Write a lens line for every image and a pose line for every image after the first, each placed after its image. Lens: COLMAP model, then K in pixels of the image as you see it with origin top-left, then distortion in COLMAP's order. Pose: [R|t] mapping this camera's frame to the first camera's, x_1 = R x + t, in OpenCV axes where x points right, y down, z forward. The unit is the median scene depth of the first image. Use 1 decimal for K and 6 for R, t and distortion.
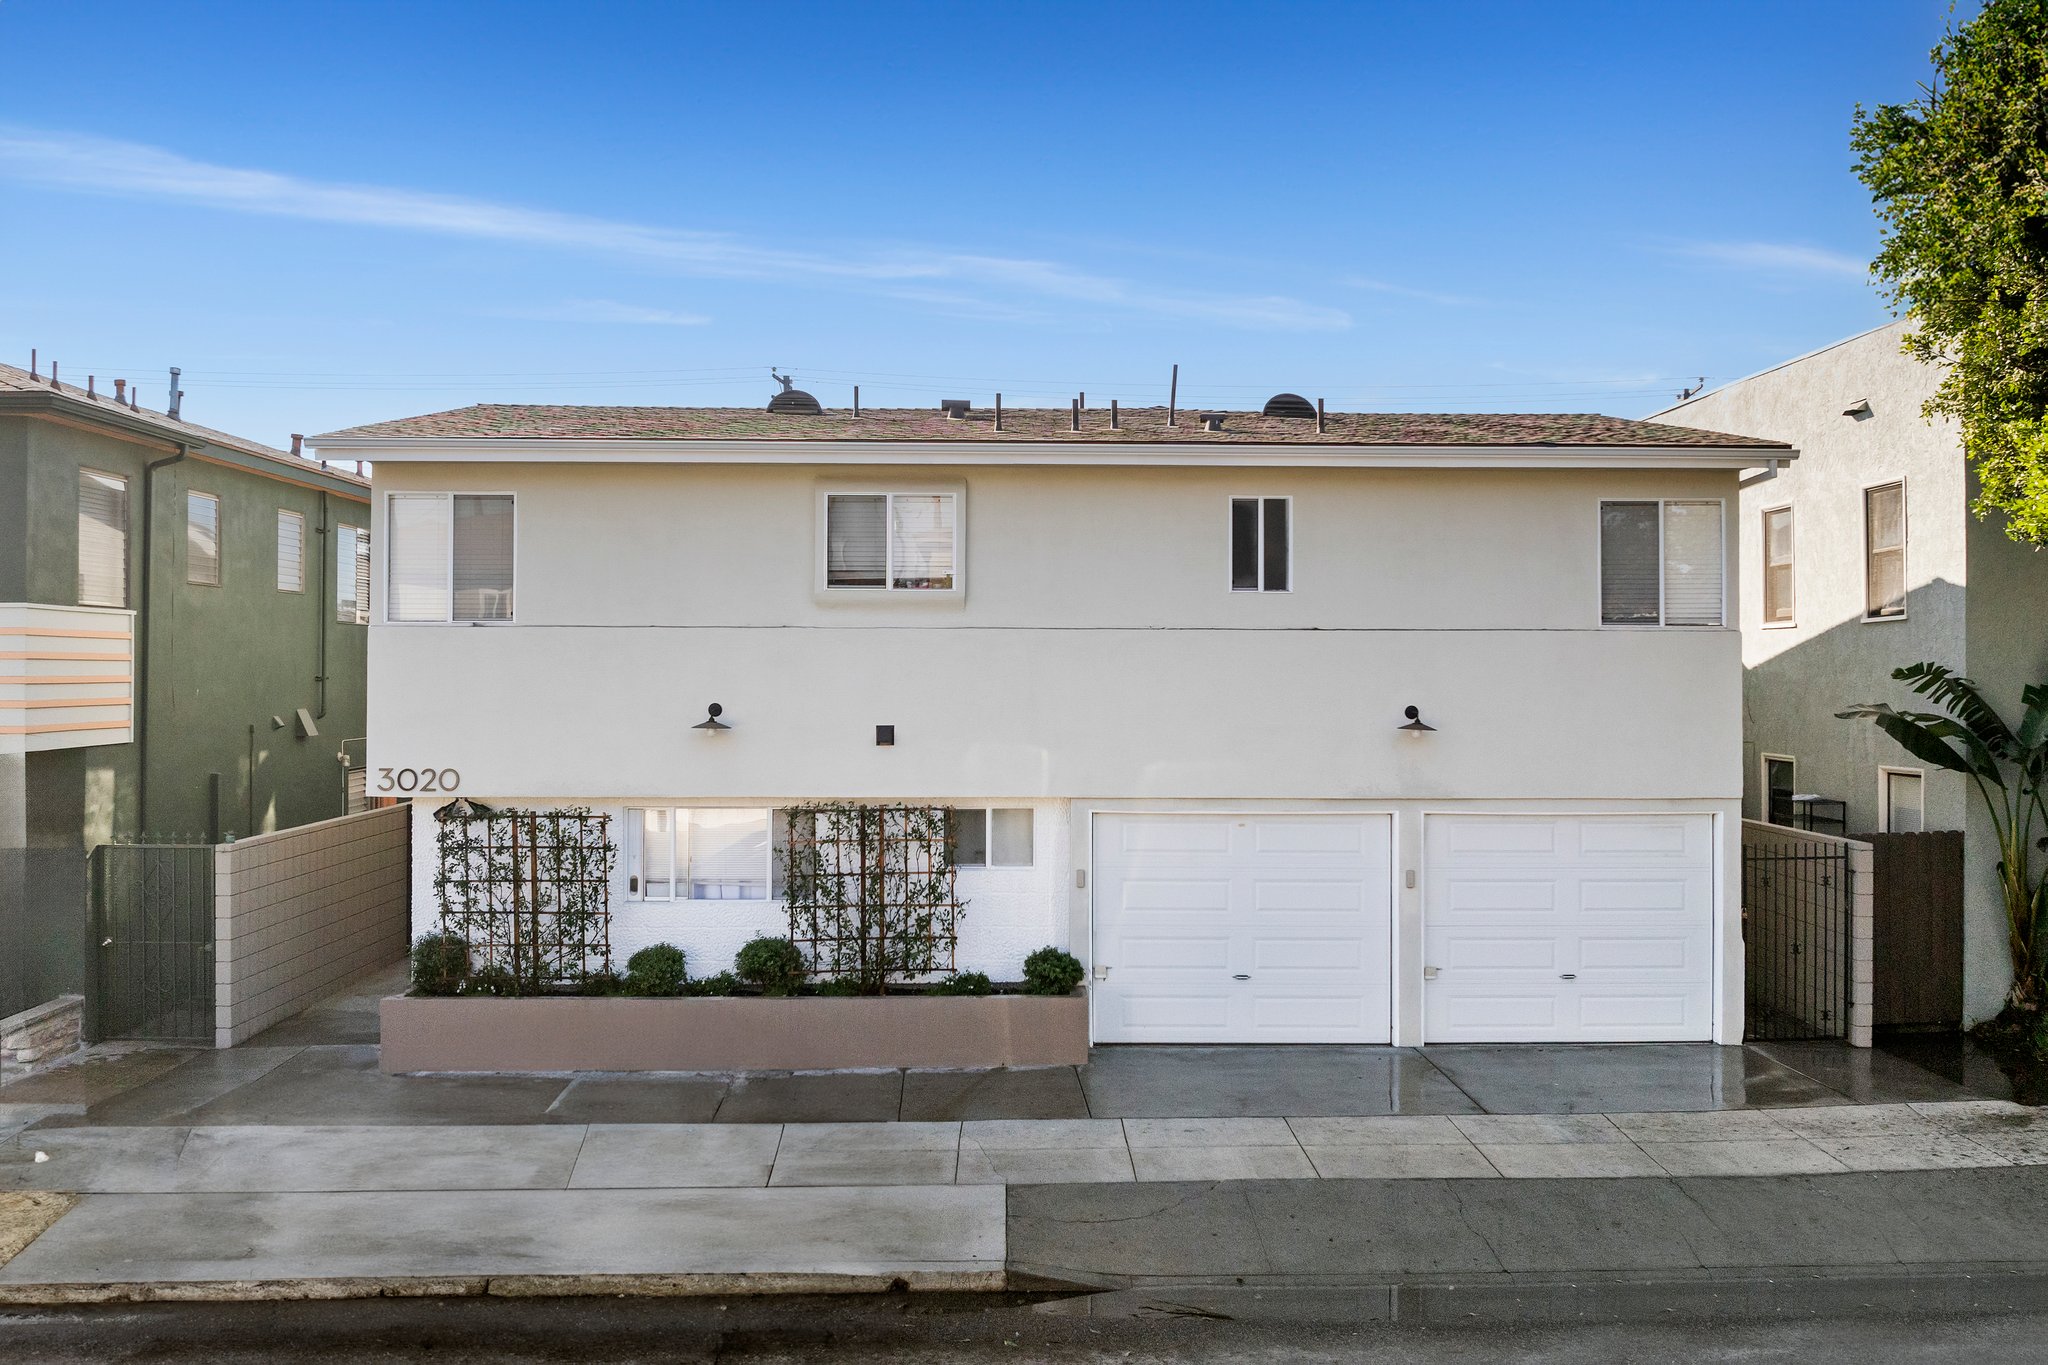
lens RADIAL K [[1430.9, 0, 1024.0], [0, 1430.9, 682.5], [0, 0, 1]] dist [-0.035798, -0.000160]
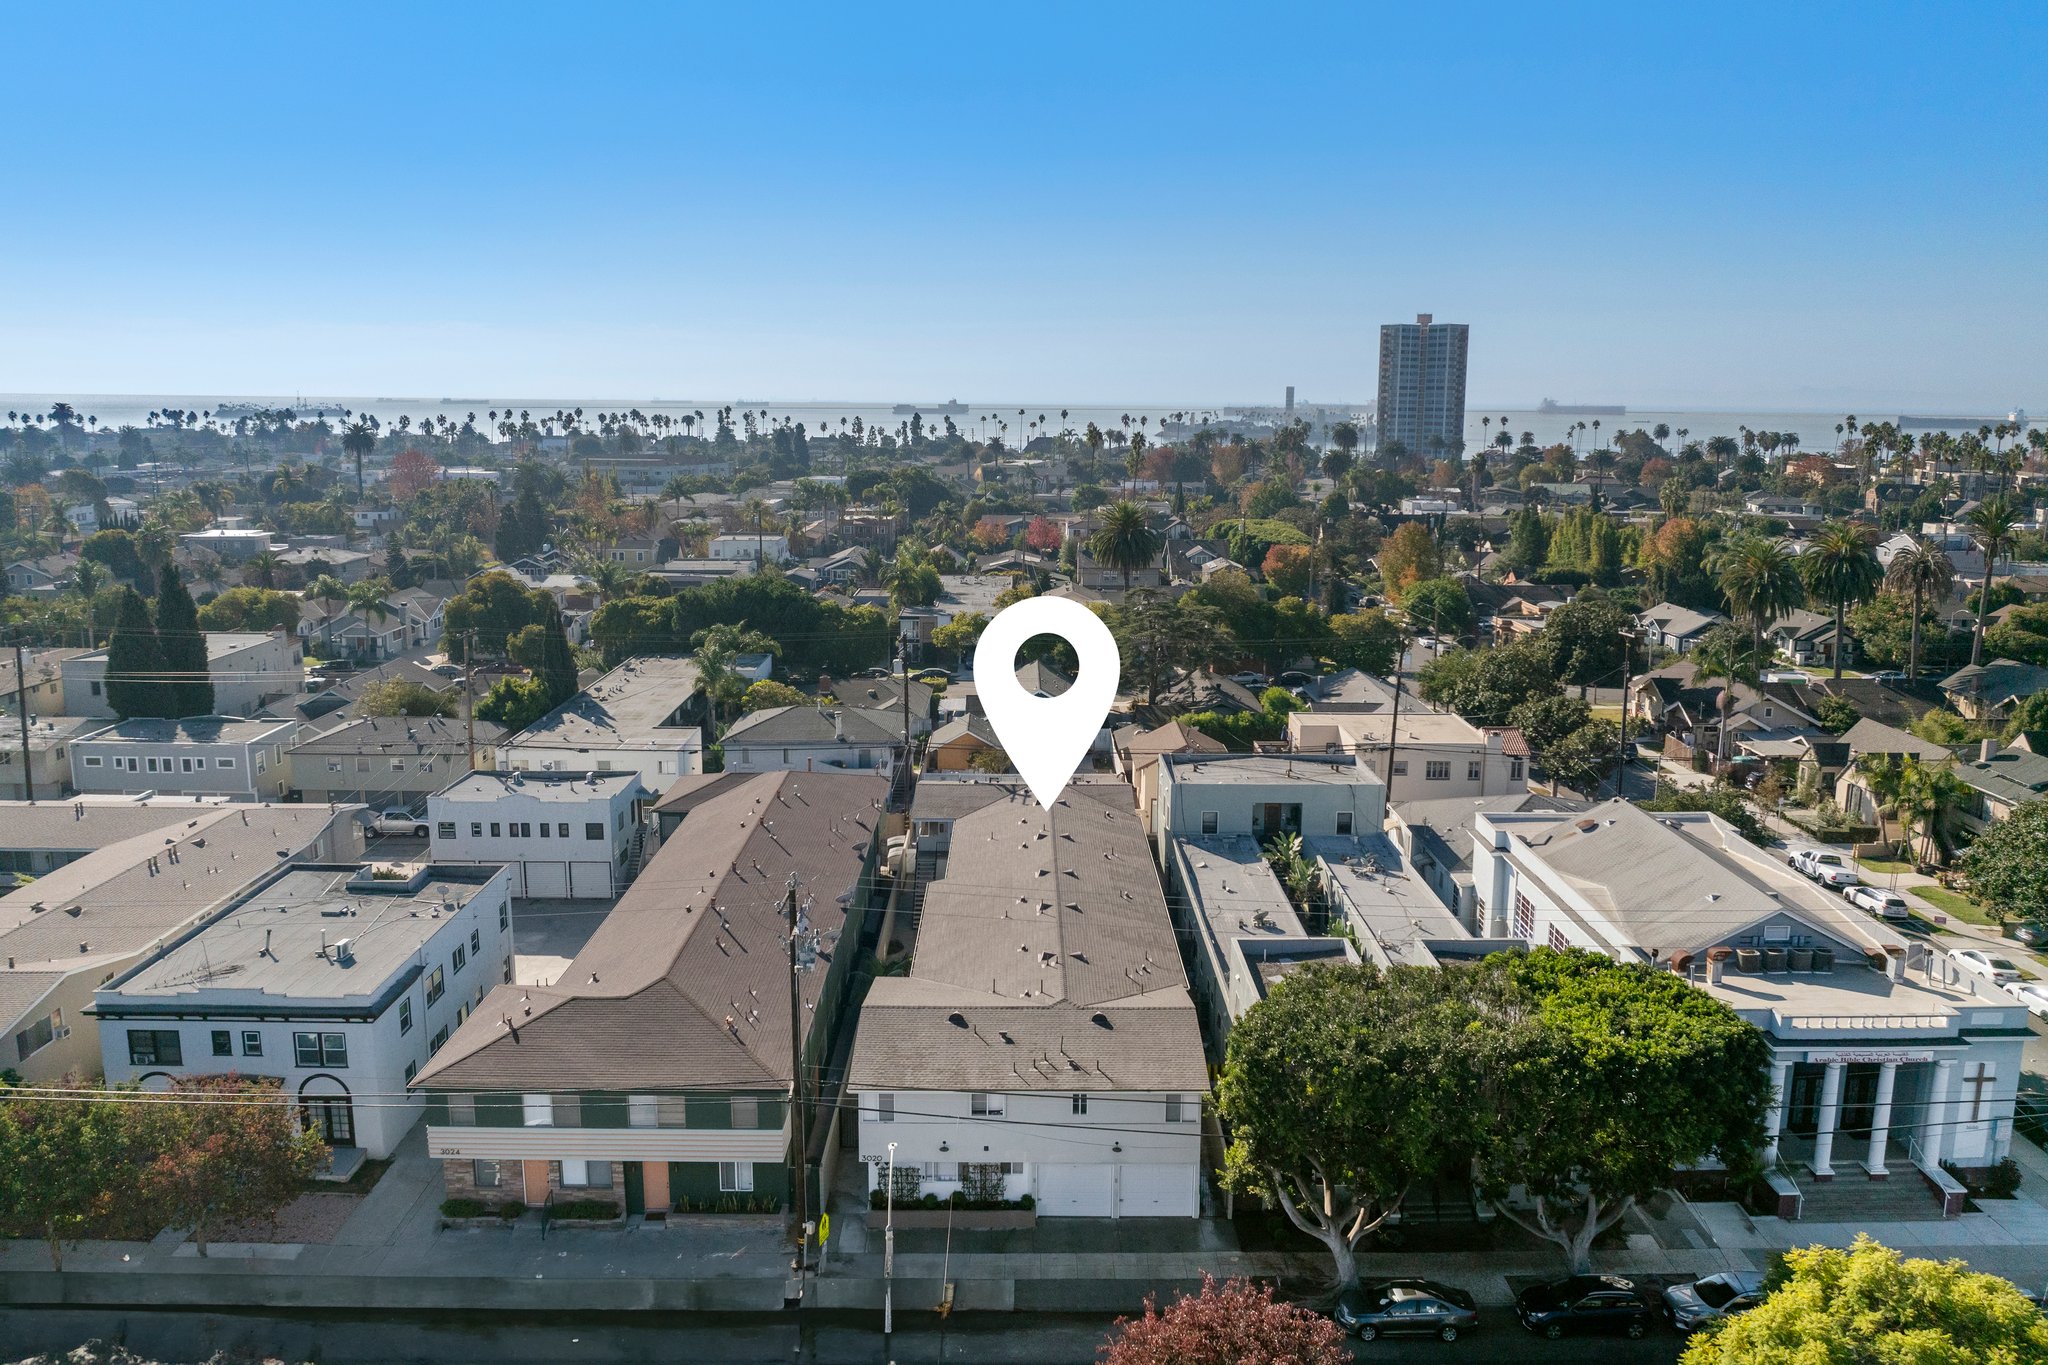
lens RADIAL K [[1423.6, 0, 1024.0], [0, 1423.6, 682.5], [0, 0, 1]] dist [-0.026483, -0.004750]
pose [[0.999619, 0.007834, -0.026453, 0.107706], [-0.002459, 0.980320, 0.197399, -2.084137], [0.027479, -0.197259, 0.979966, -2.724807]]
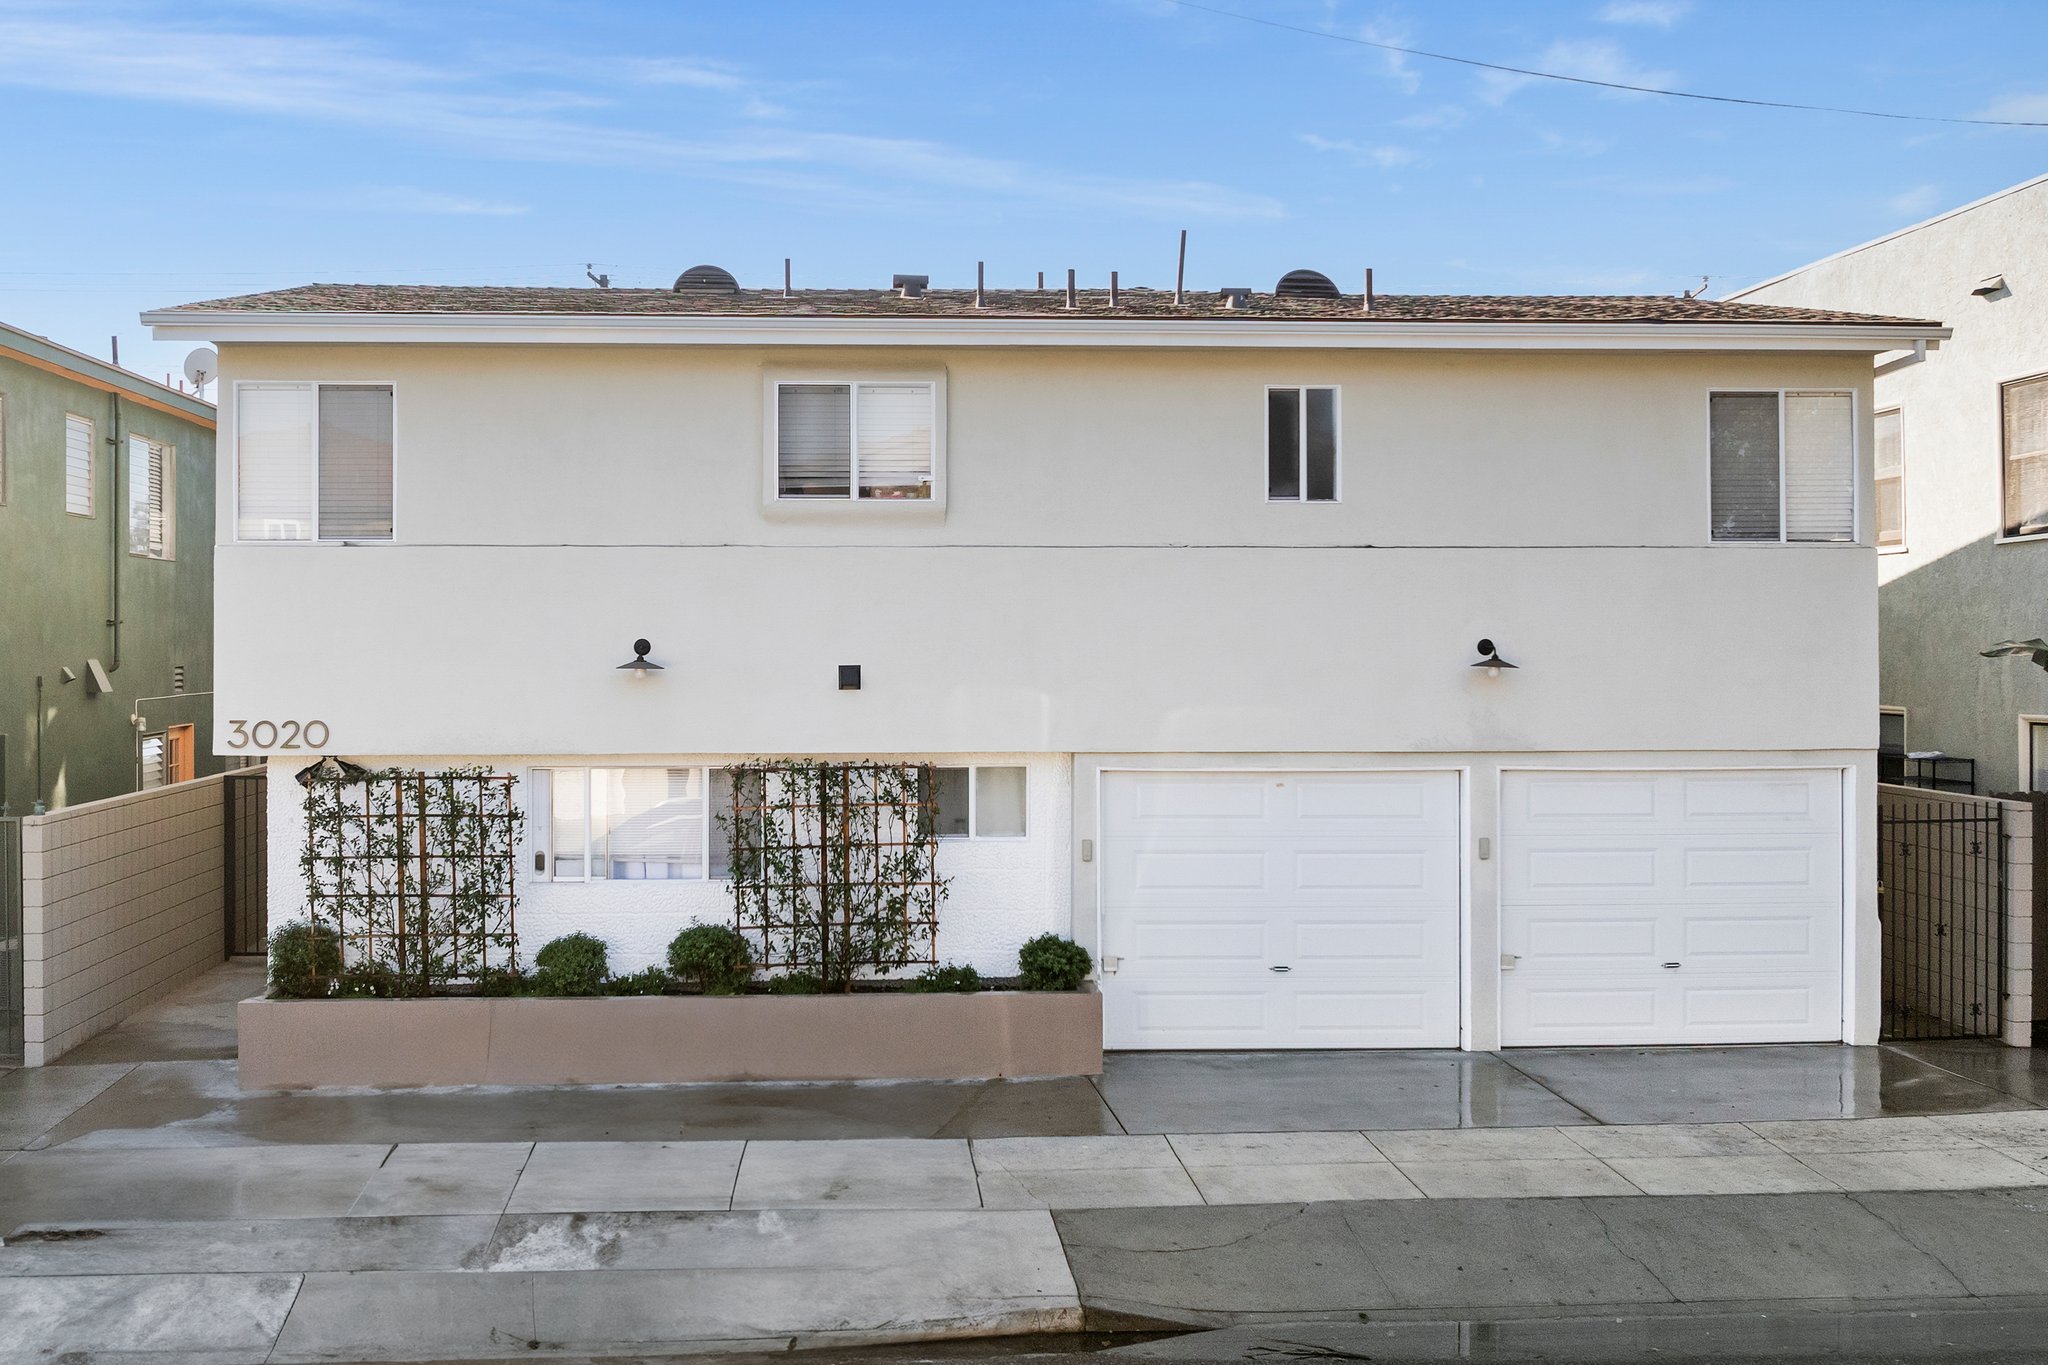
lens RADIAL K [[1736.4, 0, 1006.1], [0, 1736.4, 629.7], [0, 0, 1]] dist [-0.038651, 0.001779]
pose [[0.999780, -0.004262, 0.020535, -0.027886], [0.004201, 0.999987, 0.002974, 0.007142], [-0.020548, -0.002888, 0.999785, 0.002155]]
